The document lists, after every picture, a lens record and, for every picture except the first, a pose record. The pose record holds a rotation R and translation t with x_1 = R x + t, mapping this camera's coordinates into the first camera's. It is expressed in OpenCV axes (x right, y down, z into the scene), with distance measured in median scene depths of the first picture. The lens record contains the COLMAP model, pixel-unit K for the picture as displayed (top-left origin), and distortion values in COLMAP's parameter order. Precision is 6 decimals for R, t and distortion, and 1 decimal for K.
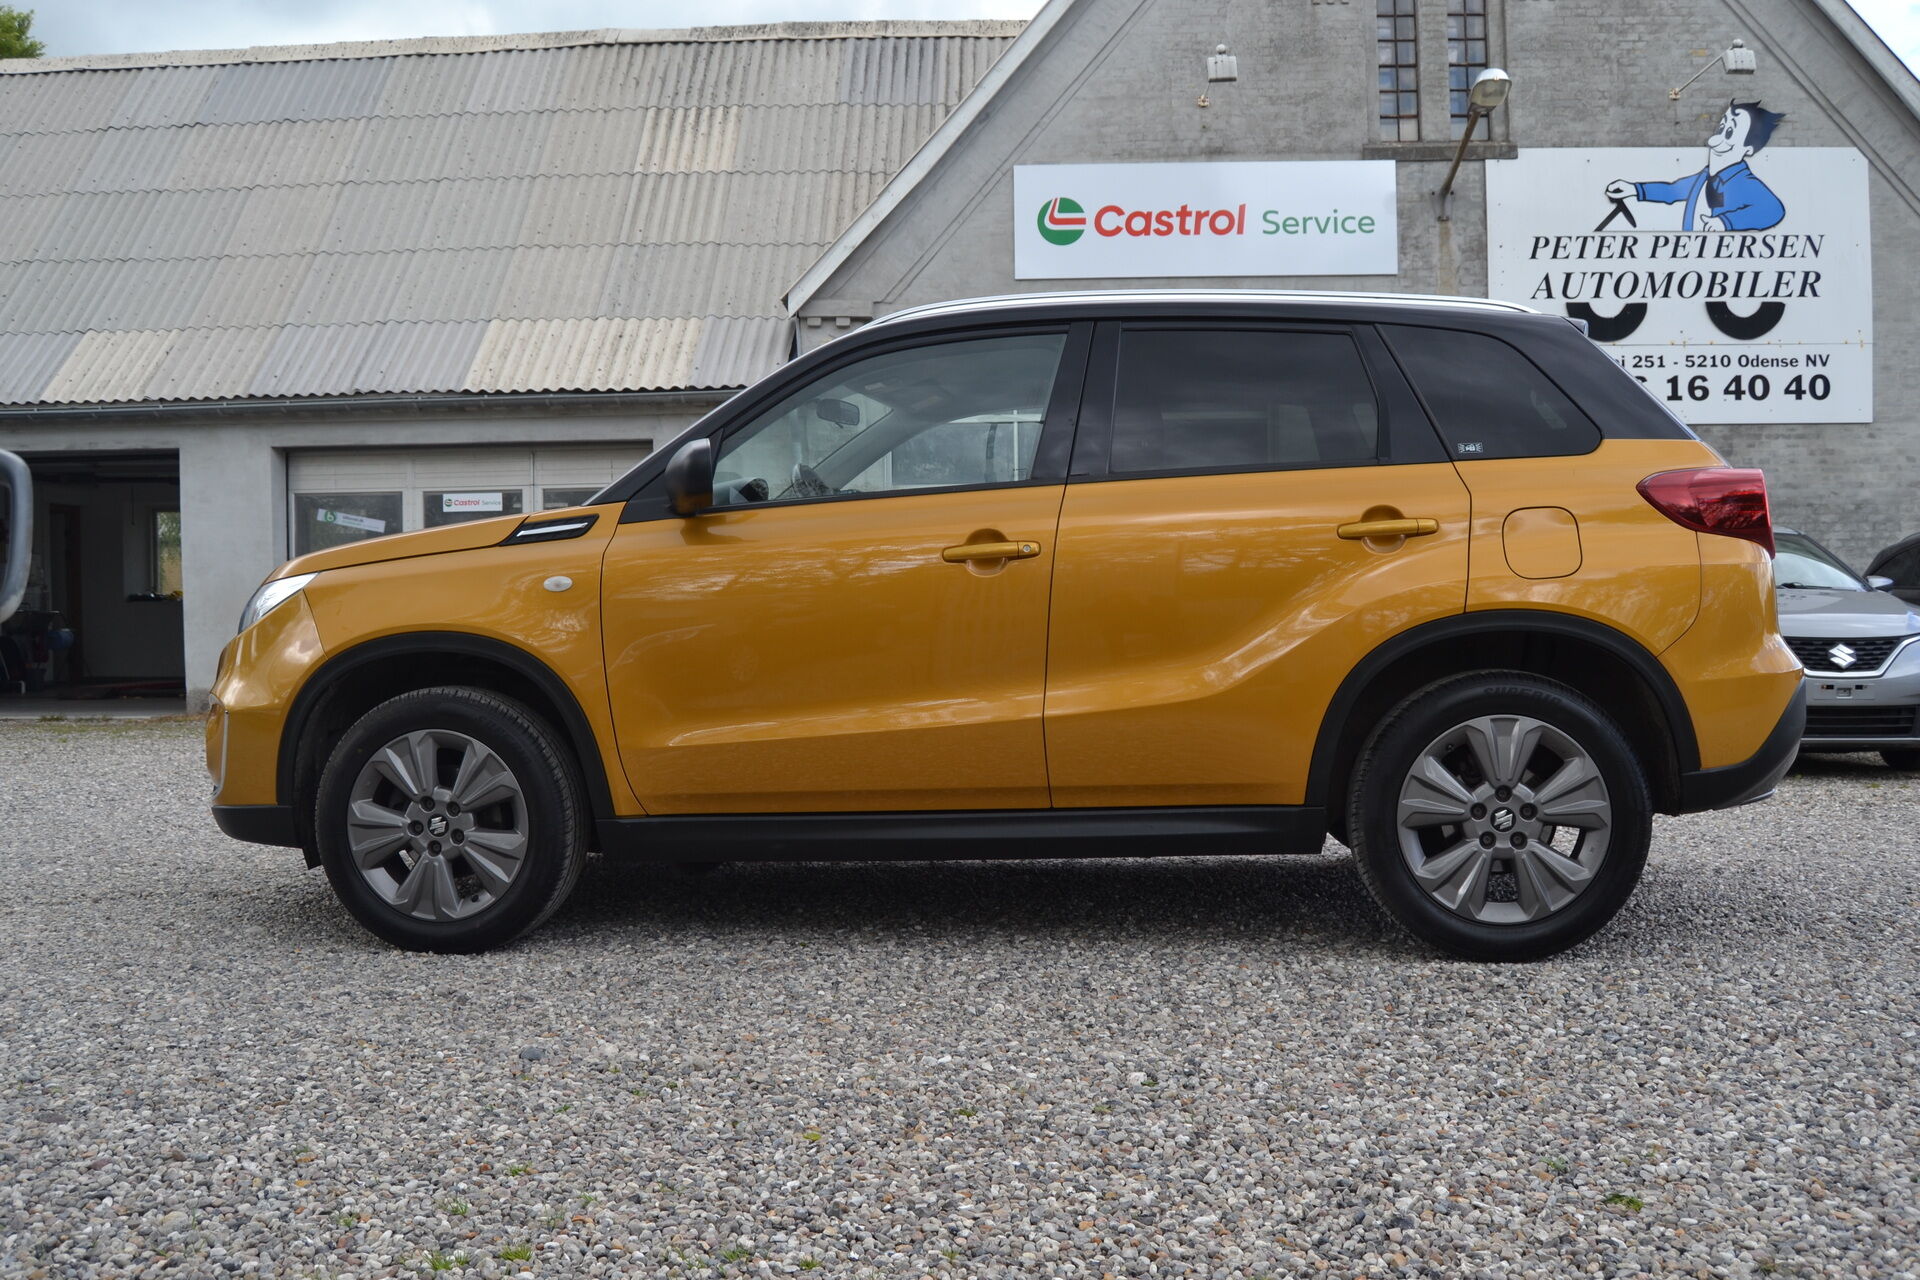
lens RADIAL K [[1628.8, 0, 960.0], [0, 1628.8, 640.0], [0, 0, 1]] dist [-0.099288, 0.051697]
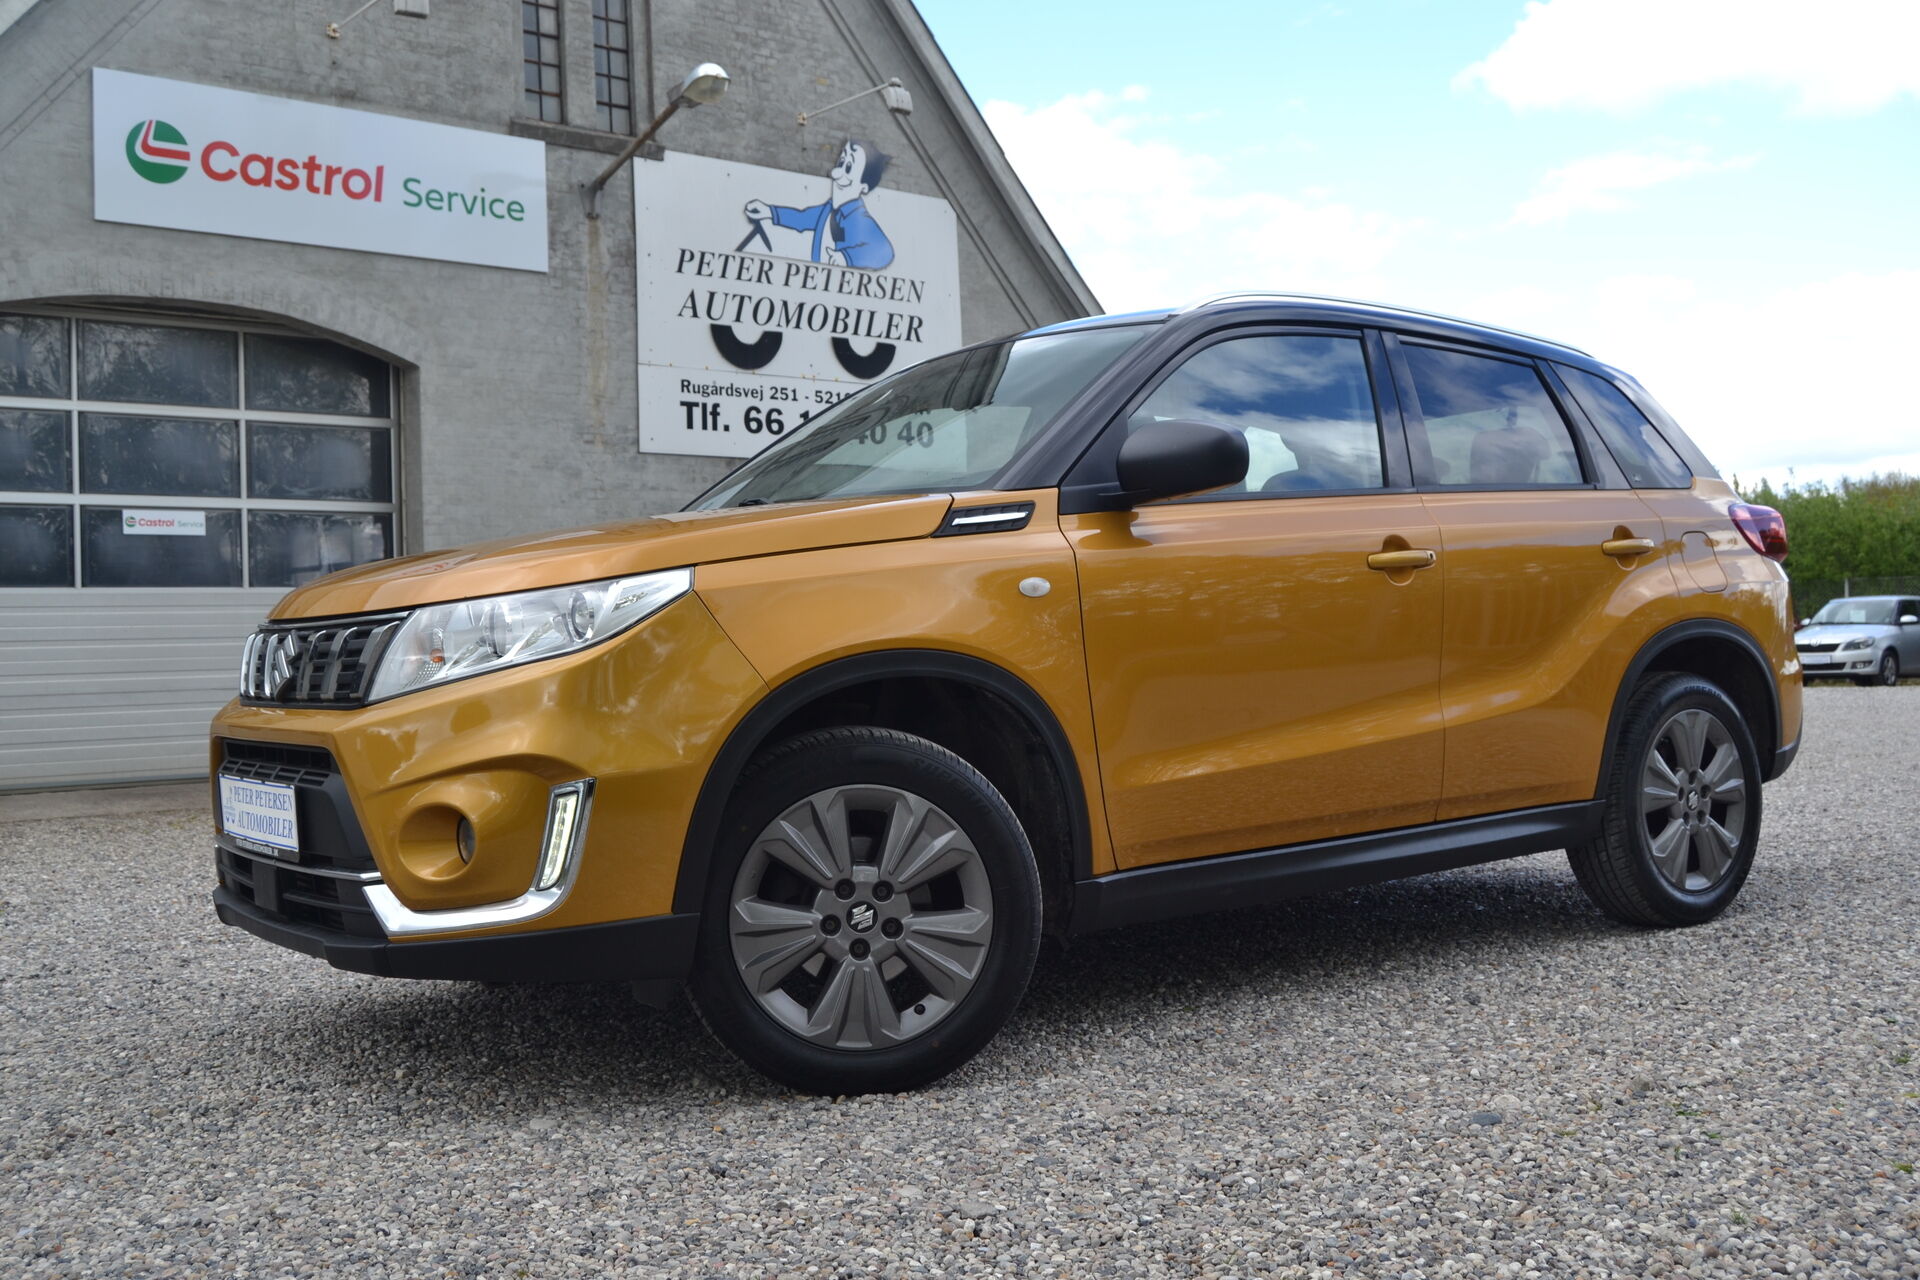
lens RADIAL K [[1922.0, 0, 960.0], [0, 1922.0, 640.0], [0, 0, 1]] dist [-0.072514, 0.027587]
pose [[0.717131, -0.004963, 0.696921, -0.291850], [0.030961, 0.999214, -0.024742, 0.004151], [-0.696251, 0.039320, 0.716721, 0.111798]]
